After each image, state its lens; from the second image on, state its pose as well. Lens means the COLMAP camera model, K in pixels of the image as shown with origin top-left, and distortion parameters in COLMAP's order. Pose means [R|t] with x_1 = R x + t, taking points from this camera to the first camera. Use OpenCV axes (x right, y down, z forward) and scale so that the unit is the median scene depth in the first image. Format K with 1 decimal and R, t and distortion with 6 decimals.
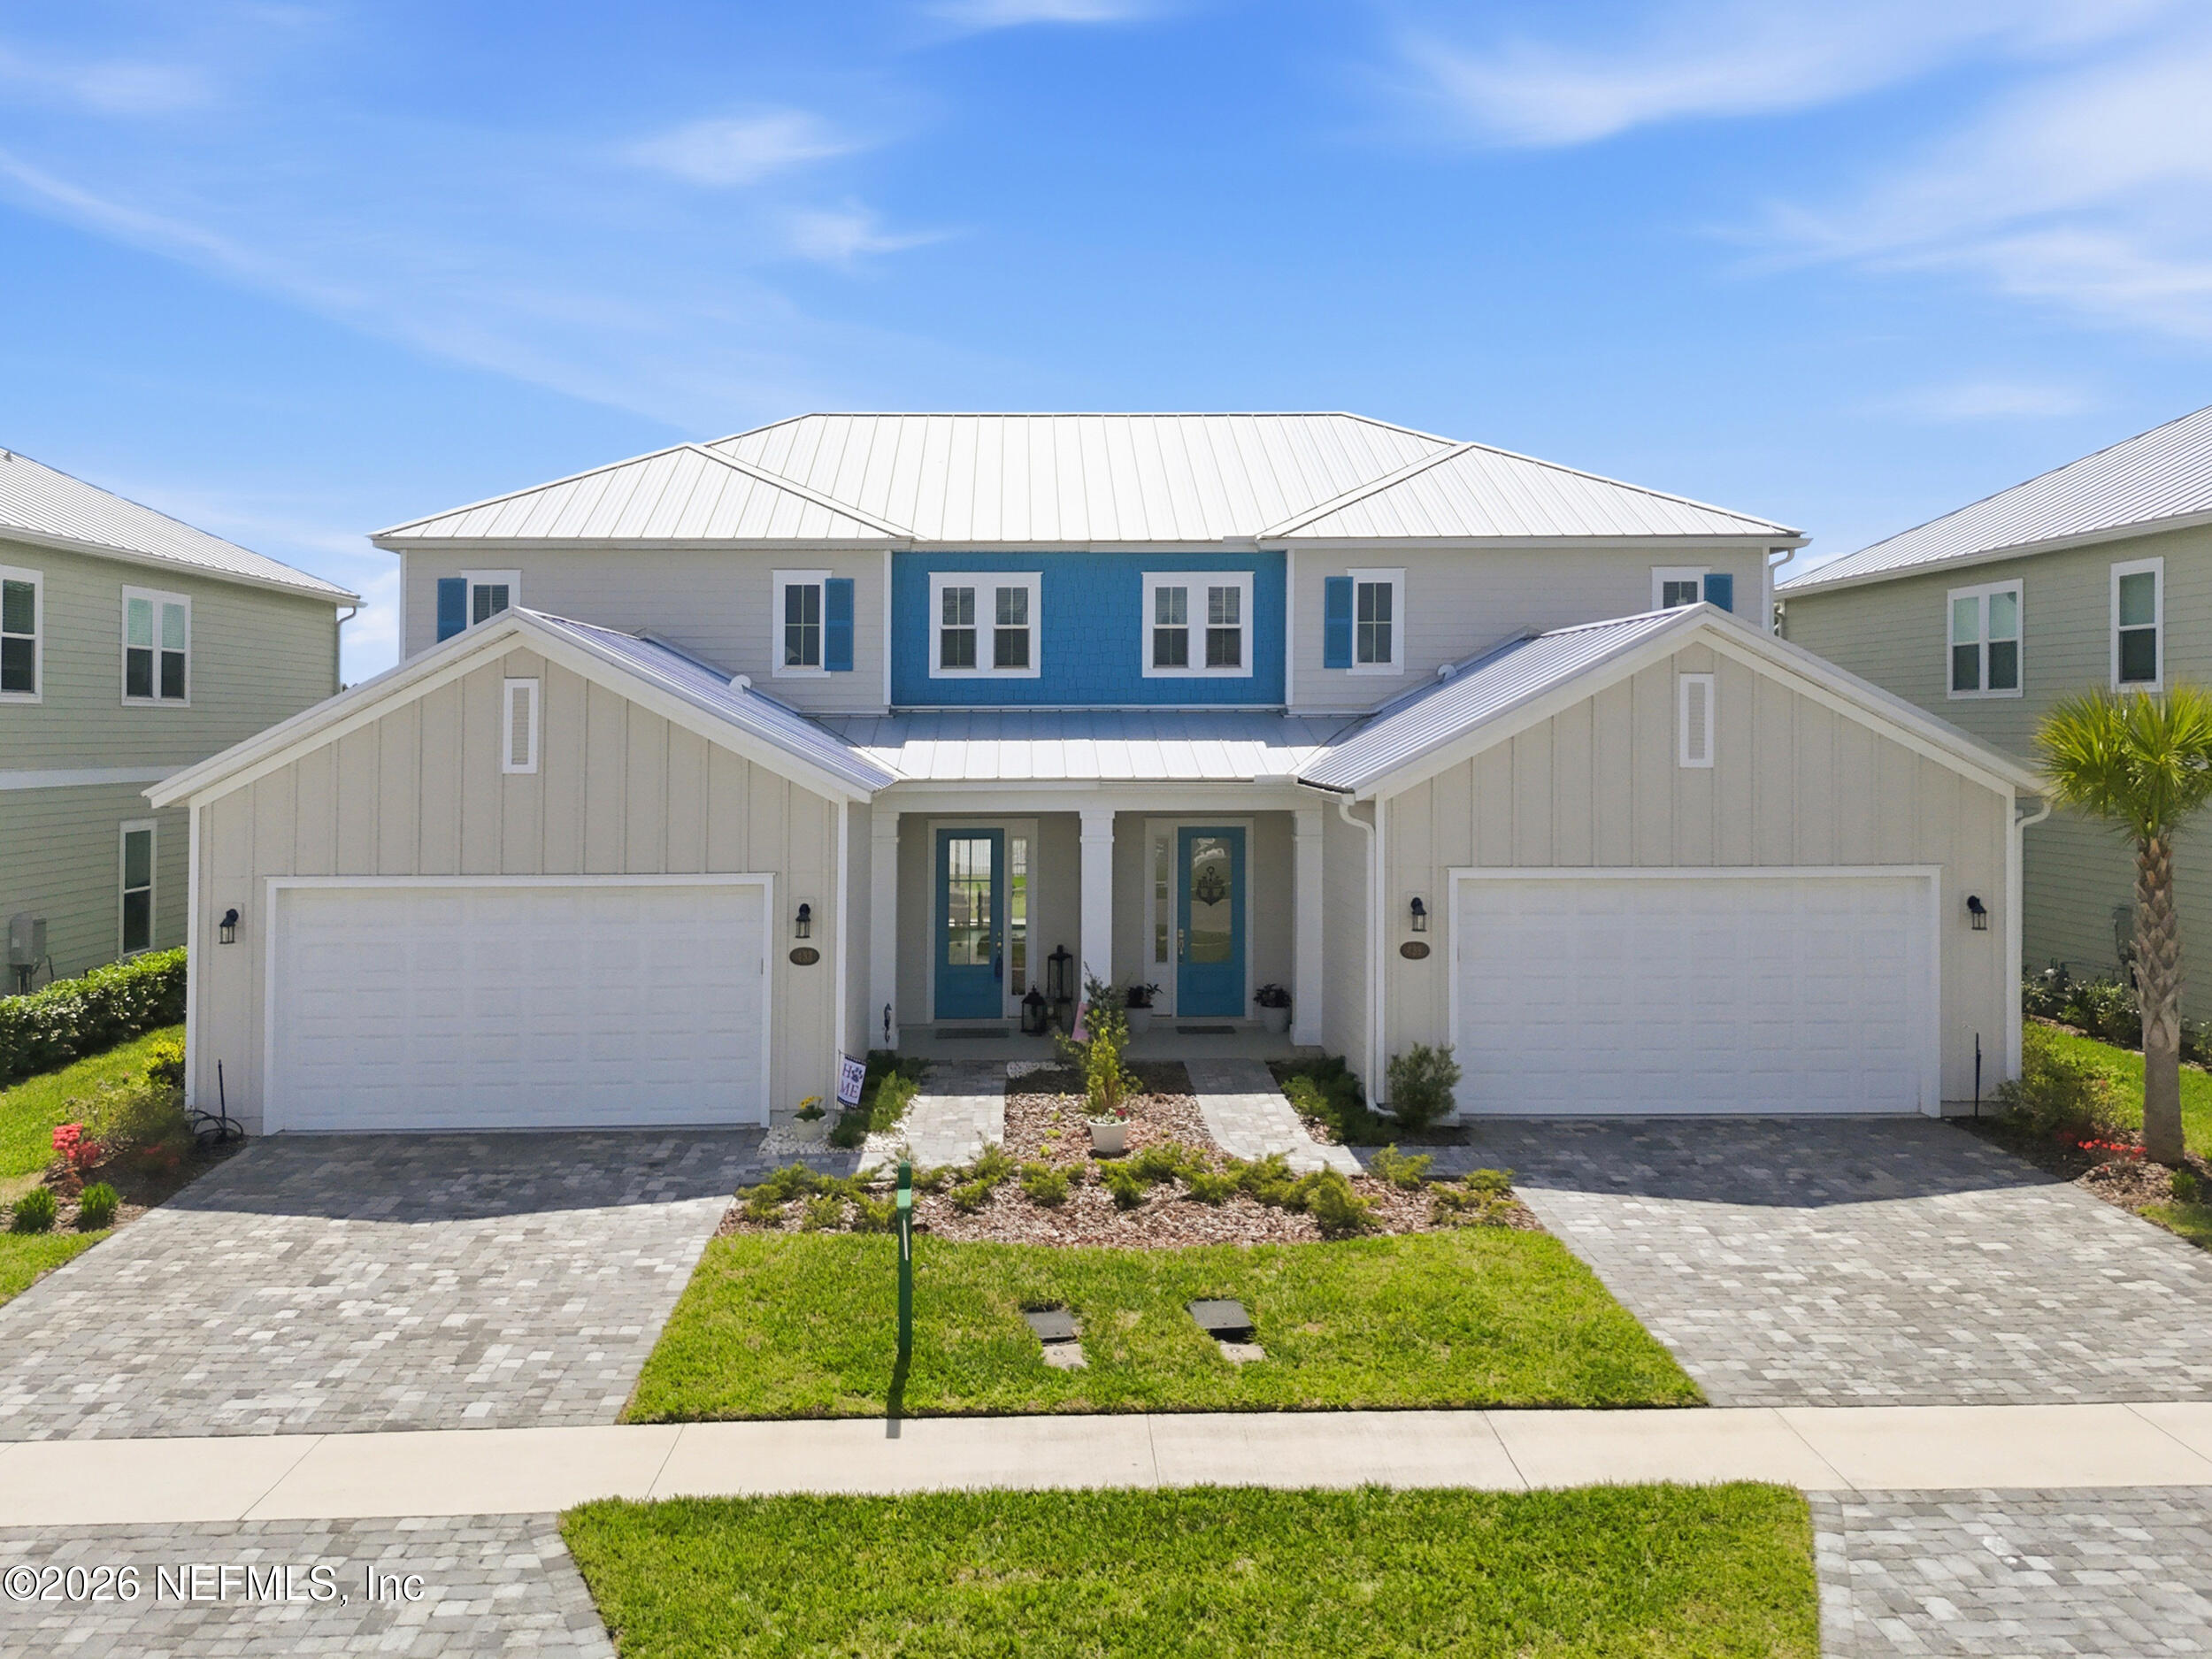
lens RADIAL K [[1861.5, 0, 1109.4], [0, 1861.5, 642.0], [0, 0, 1]] dist [0.035814, -0.010091]
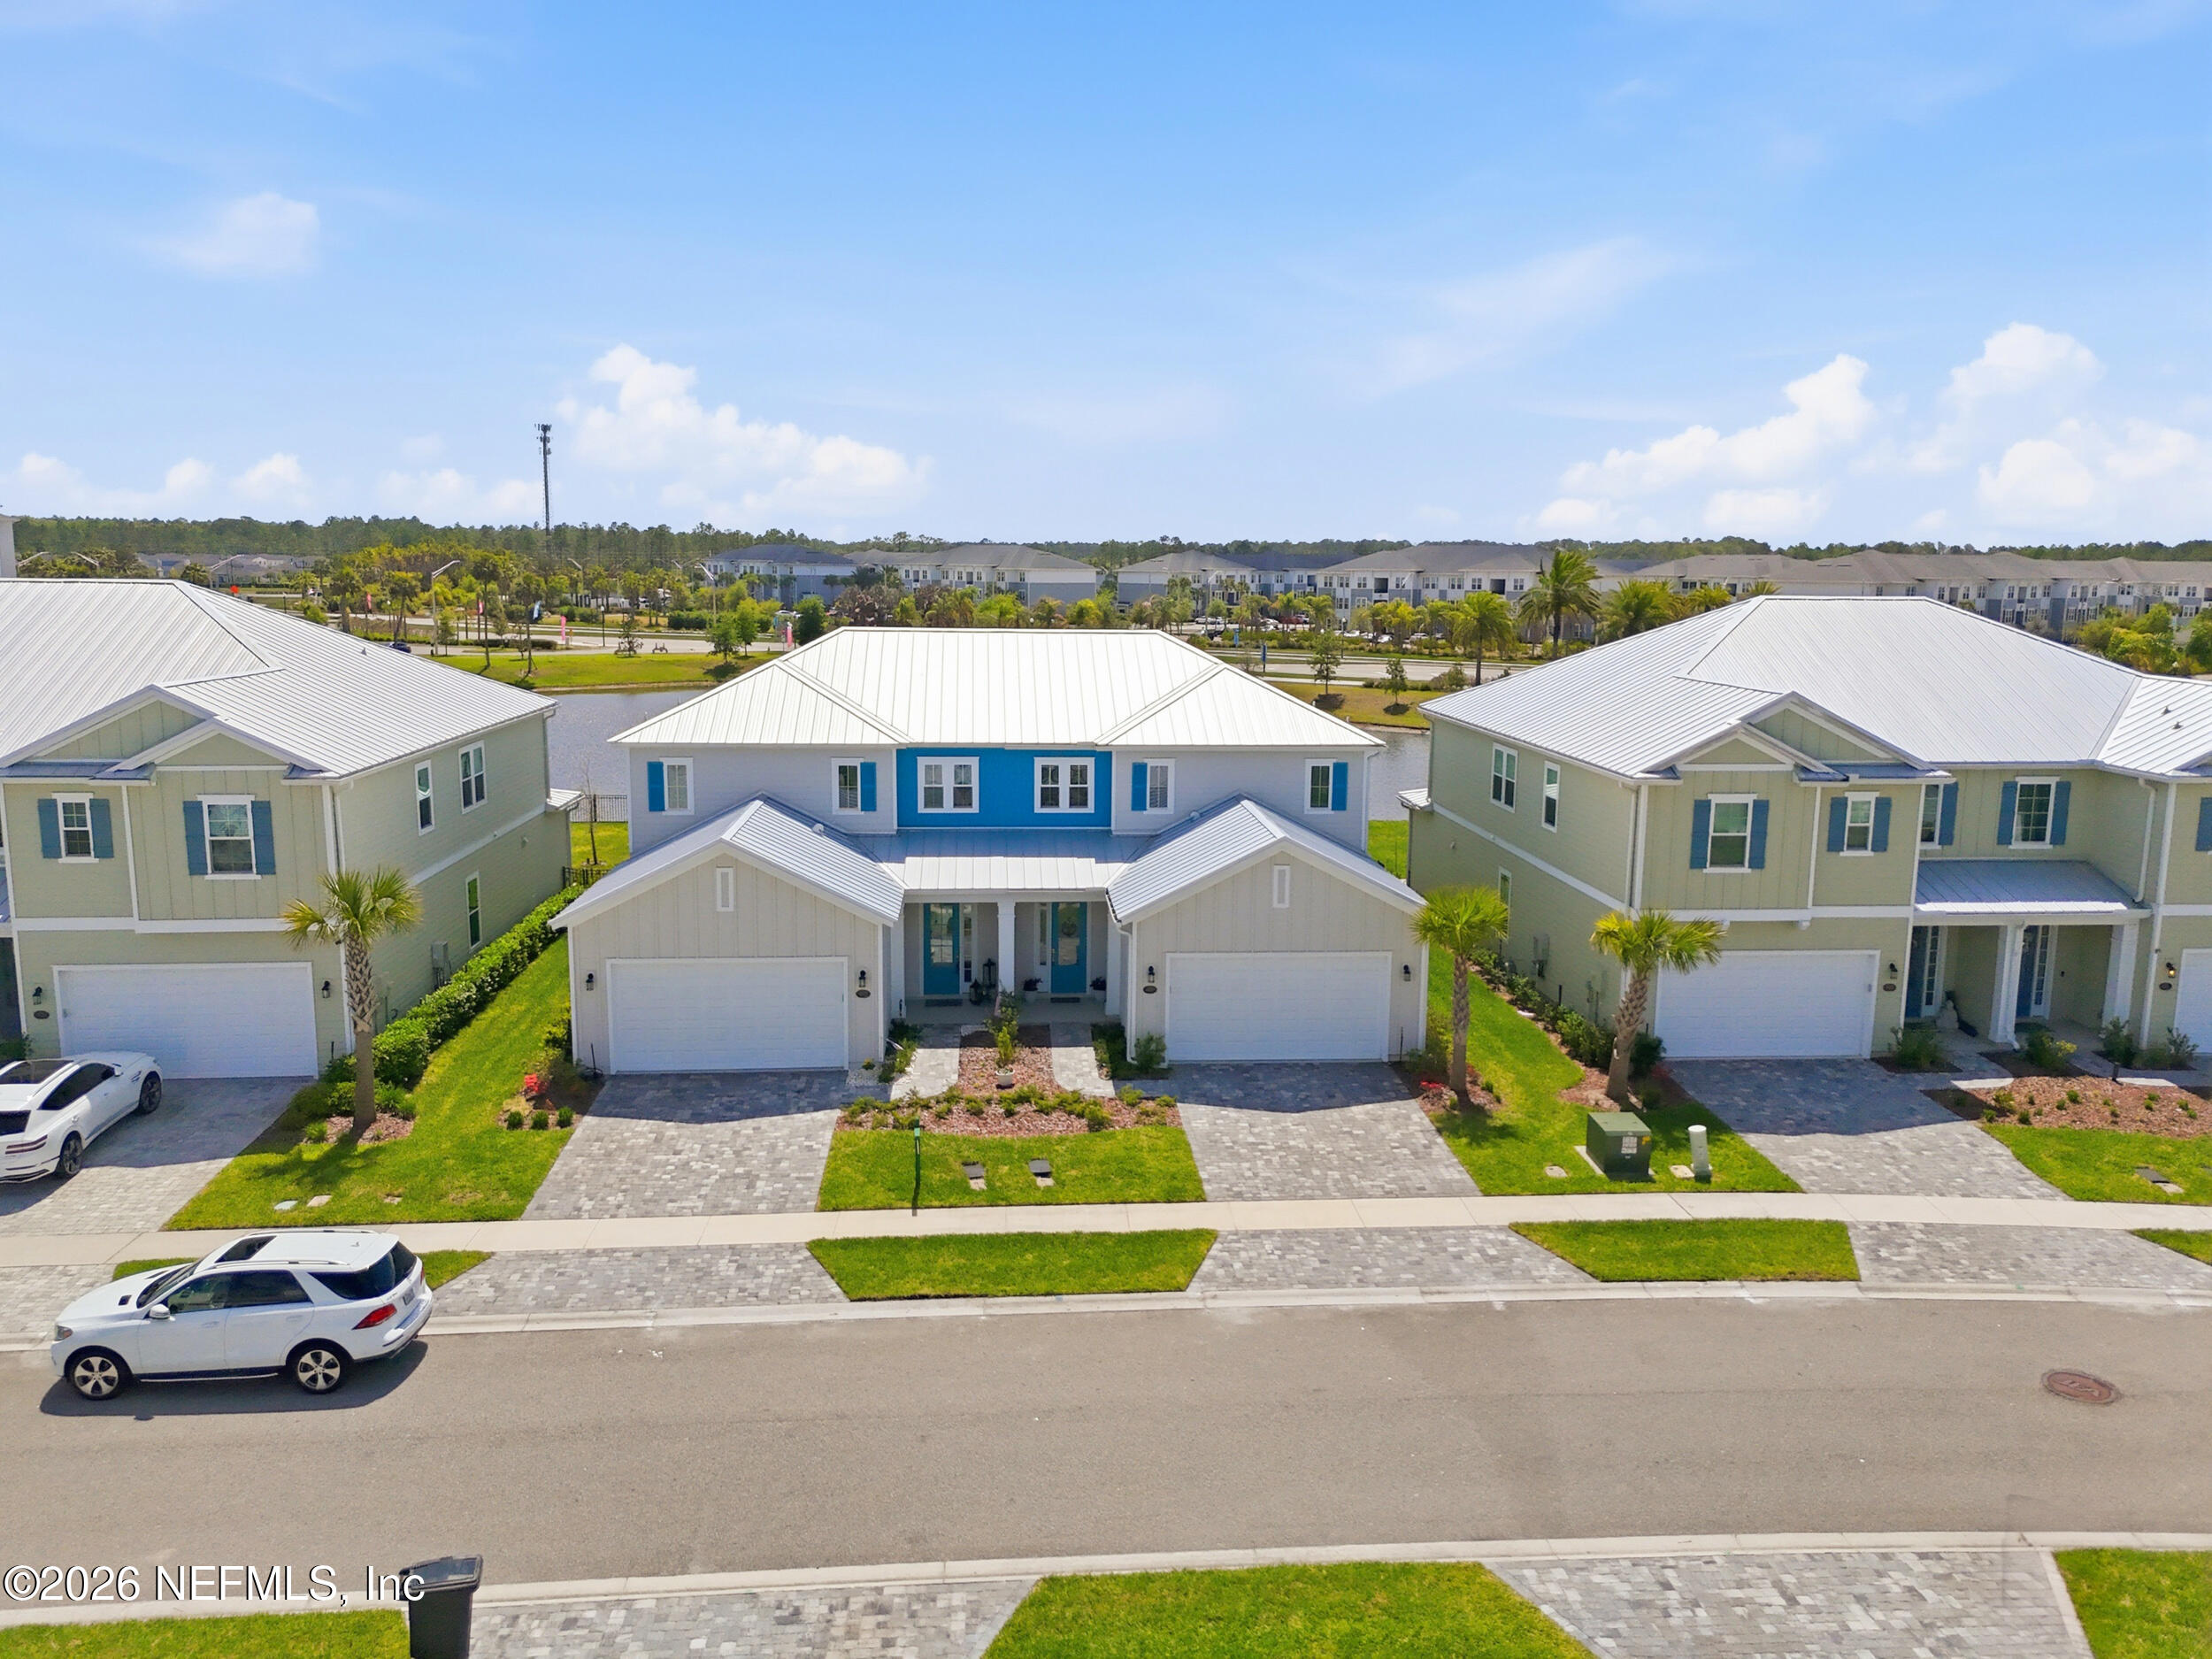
lens RADIAL K [[1615.4, 0, 1155.4], [0, 1615.4, 838.7], [0, 0, 1]] dist [0.109584, -0.194312]
pose [[0.998387, 0.006772, 0.056378, 0.070026], [-0.018368, 0.978000, 0.207795, -0.433151], [-0.053730, -0.208495, 0.976546, -0.867080]]
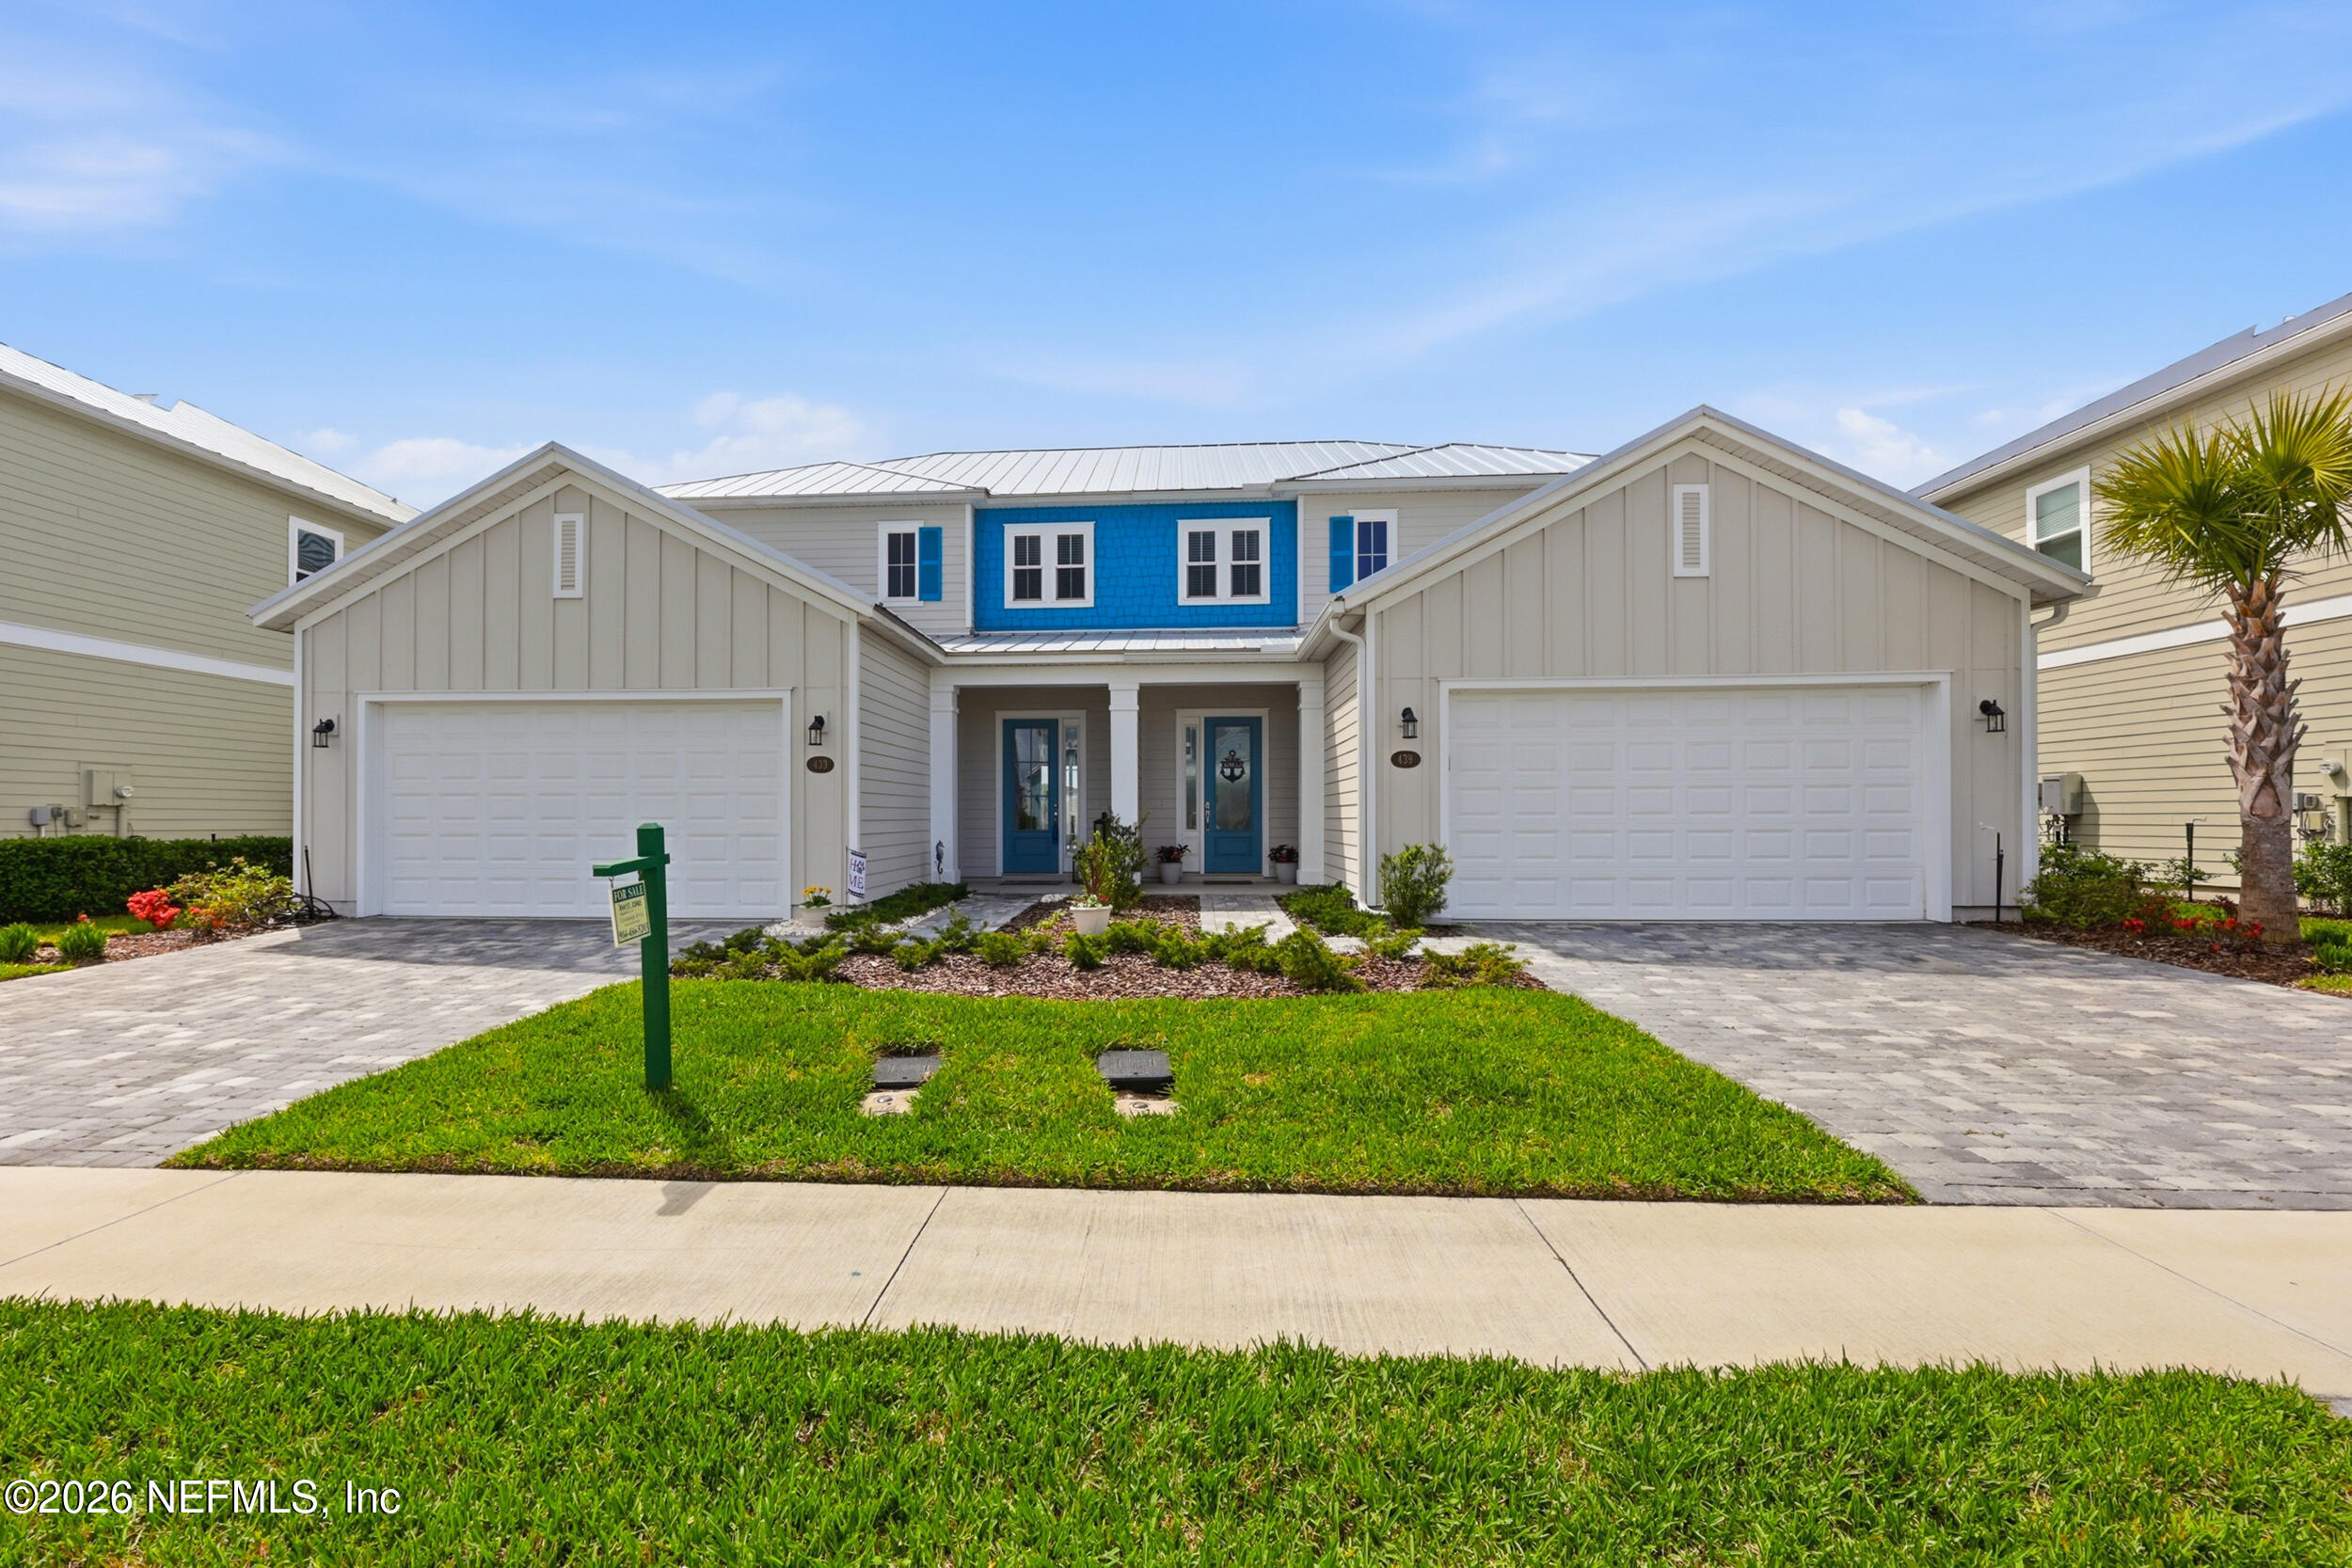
lens RADIAL K [[1049.6, 0, 1127.5], [0, 1049.6, 789.0], [0, 0, 1]] dist [-0.003777, -0.000487]
pose [[0.995127, -0.002895, -0.098558, 0.076594], [0.004362, 0.999883, 0.014671, 0.190364], [0.098504, -0.015030, 0.995023, 0.456530]]
